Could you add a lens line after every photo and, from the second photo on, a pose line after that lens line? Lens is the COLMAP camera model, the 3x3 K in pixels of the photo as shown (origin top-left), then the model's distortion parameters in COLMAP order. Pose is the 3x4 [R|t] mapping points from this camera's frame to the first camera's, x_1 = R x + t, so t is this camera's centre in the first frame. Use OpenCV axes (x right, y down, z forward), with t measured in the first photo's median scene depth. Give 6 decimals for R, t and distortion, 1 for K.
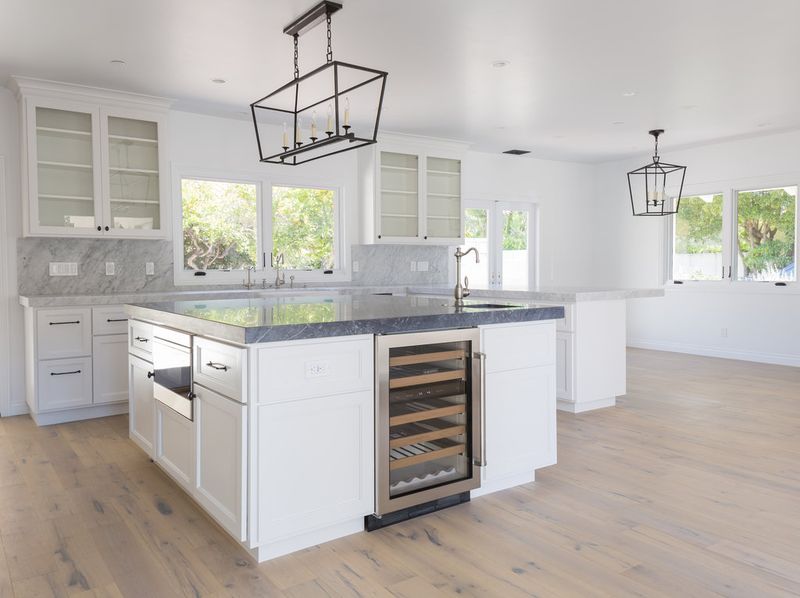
lens RADIAL K [[627.5, 0, 371.2], [0, 627.5, 293.3], [0, 0, 1]] dist [0.072565, -0.003114]
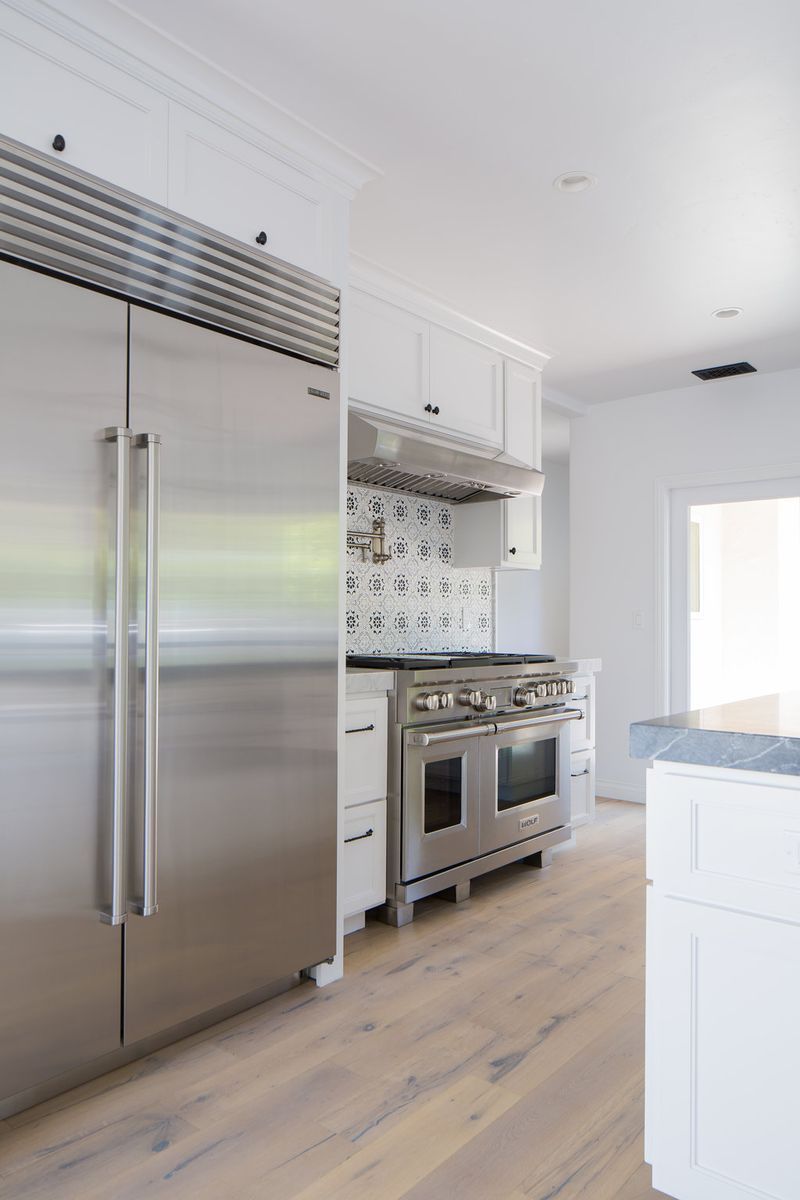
lens RADIAL K [[832.7, 0, 400.0], [0, 832.7, 600.0], [0, 0, 1]] dist [-0.022984, -0.000461]
pose [[0.271971, -0.017185, -0.962152, 0.161293], [-0.050634, 0.998200, -0.032141, -0.004875], [0.960973, 0.057459, 0.270611, 0.279321]]
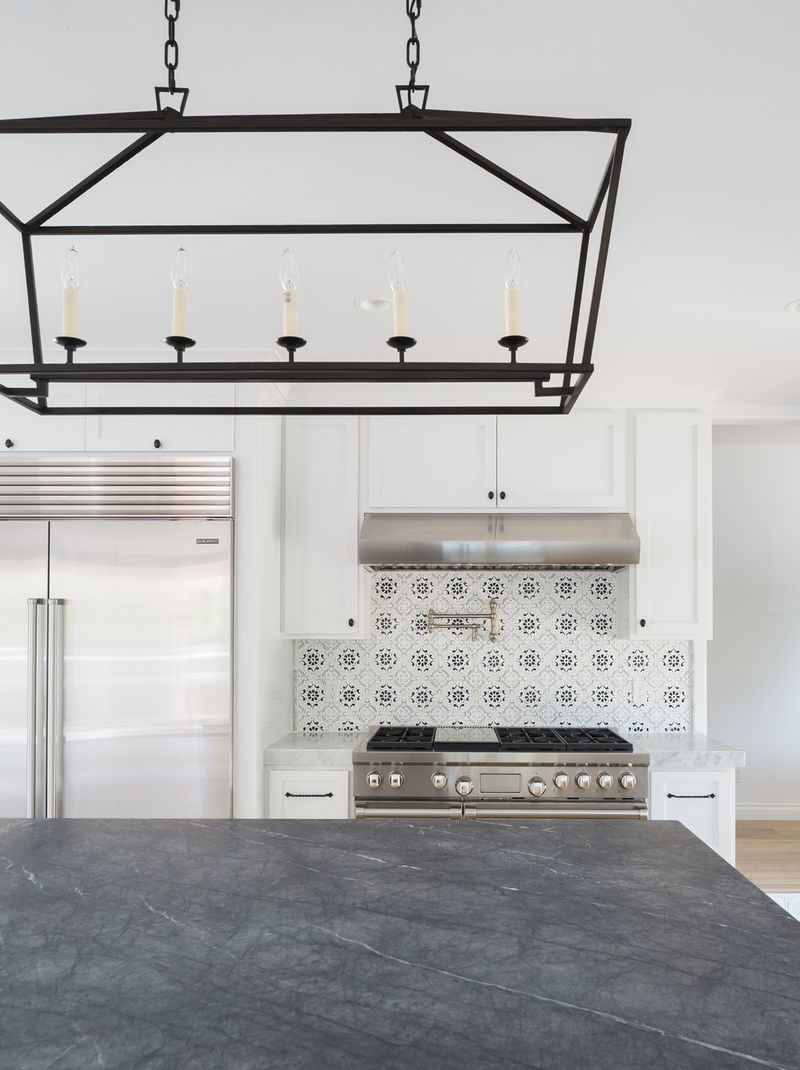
lens RADIAL K [[834.3, 0, 442.2], [0, 834.3, 615.3], [0, 0, 1]] dist [-0.005148, -0.001879]
pose [[-0.568130, -0.011966, -0.822852, 0.121435], [-0.035965, 0.999300, 0.010300, -0.087828], [0.822153, 0.035445, -0.568162, 0.844671]]
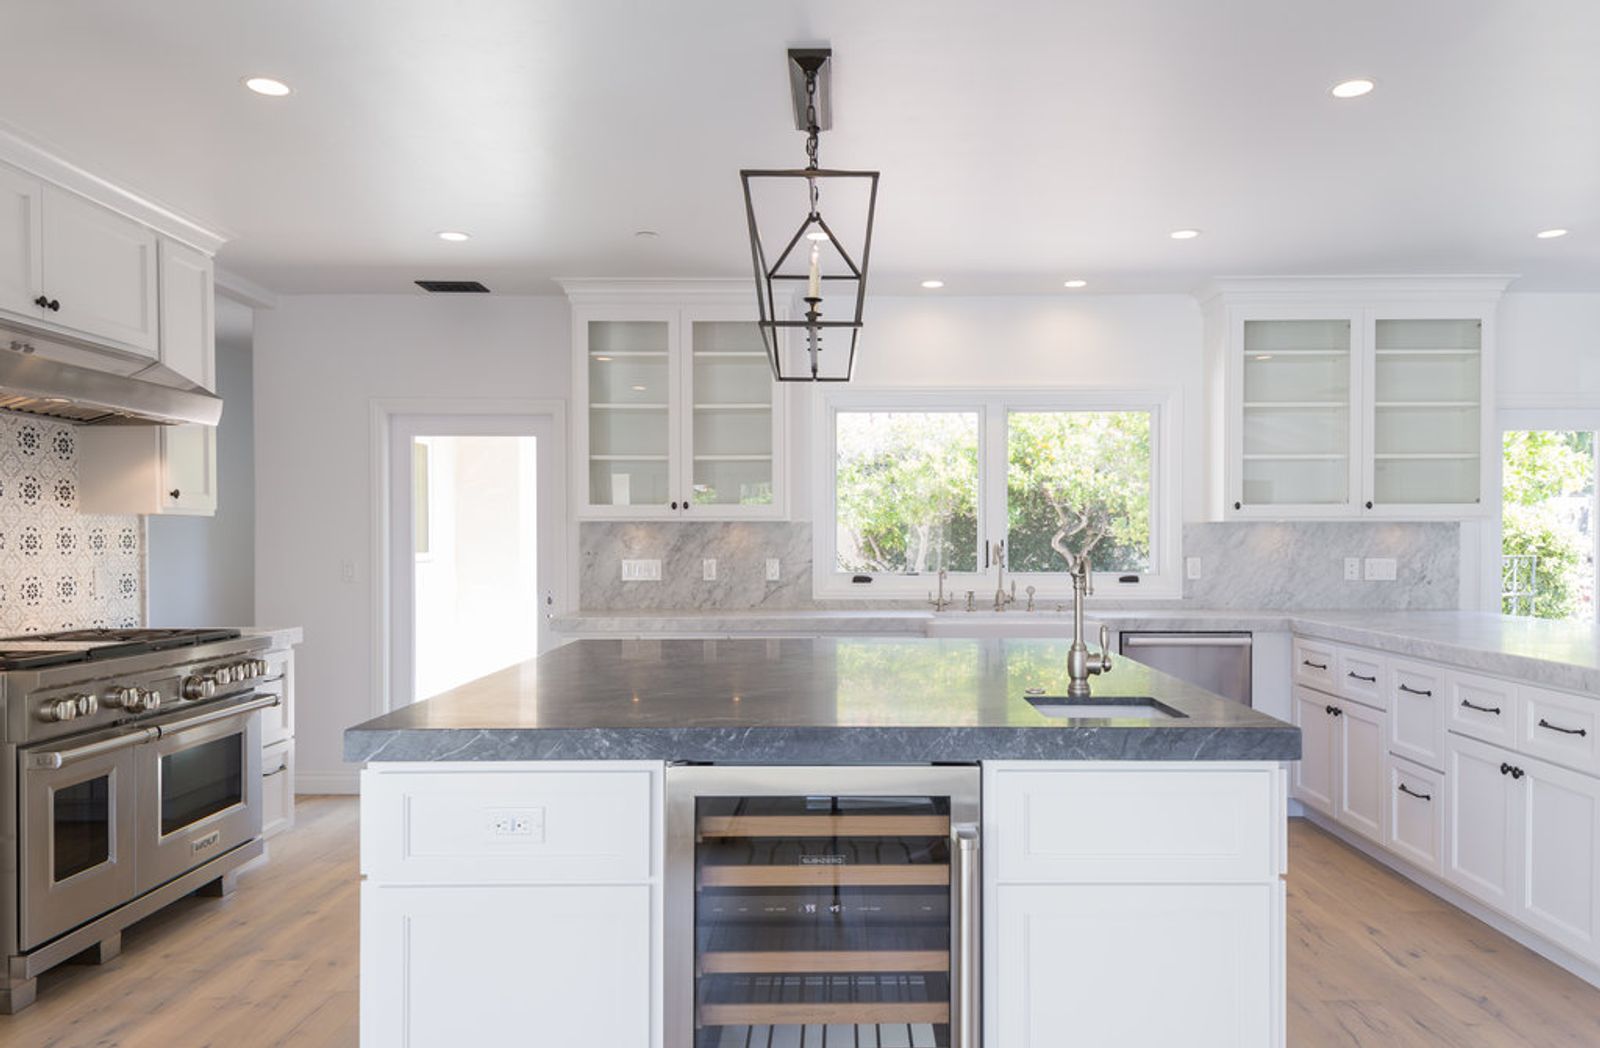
lens RADIAL K [[1082.8, 0, 827.7], [0, 1082.8, 555.0], [0, 0, 1]] dist [0.048558, -0.042339]
pose [[0.823994, 0.012403, -0.566462, 0.268319], [-0.029619, 0.999336, -0.021205, -0.034282], [0.565823, 0.034251, 0.823815, 0.210376]]
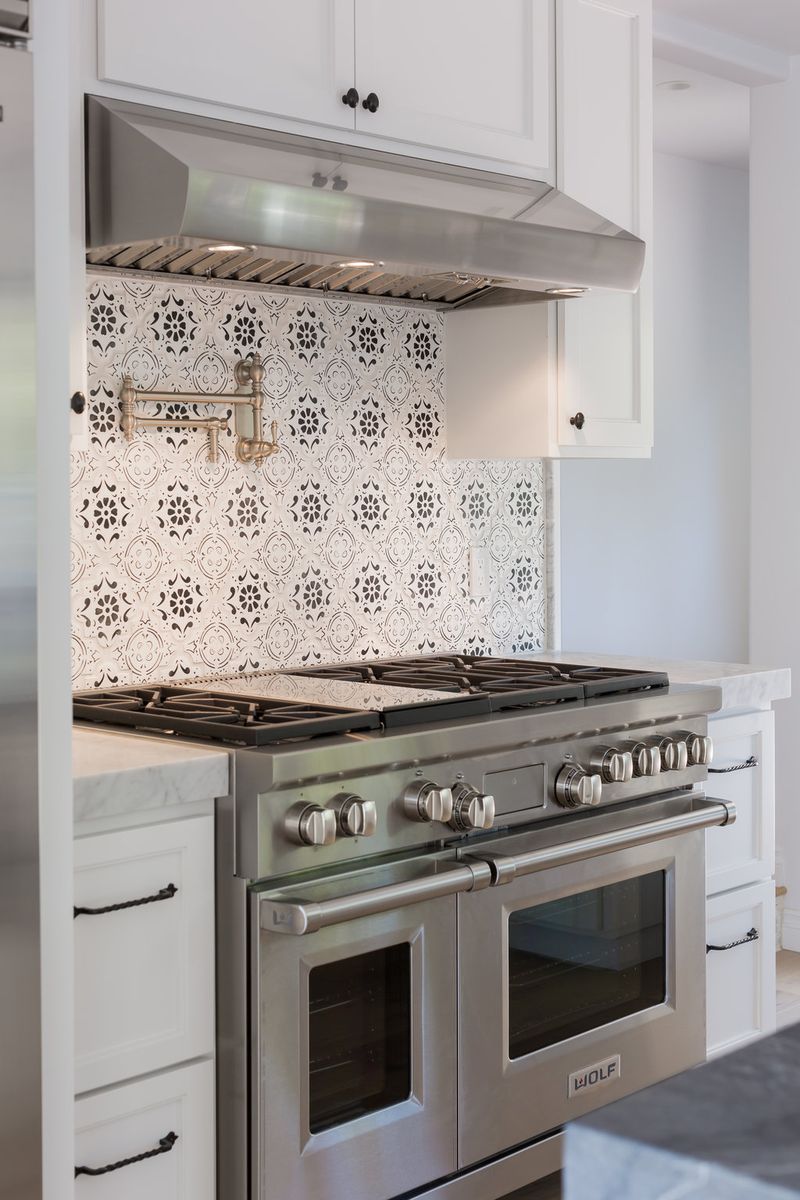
lens RADIAL K [[1764.7, 0, 380.9], [0, 1764.7, 511.7], [0, 0, 1]] dist [0.023969, 0.019800]
pose [[0.215808, 0.020601, -0.976218, 0.115340], [-0.040460, 0.999107, 0.012140, -0.049673], [0.975597, 0.036878, 0.216449, 0.359832]]
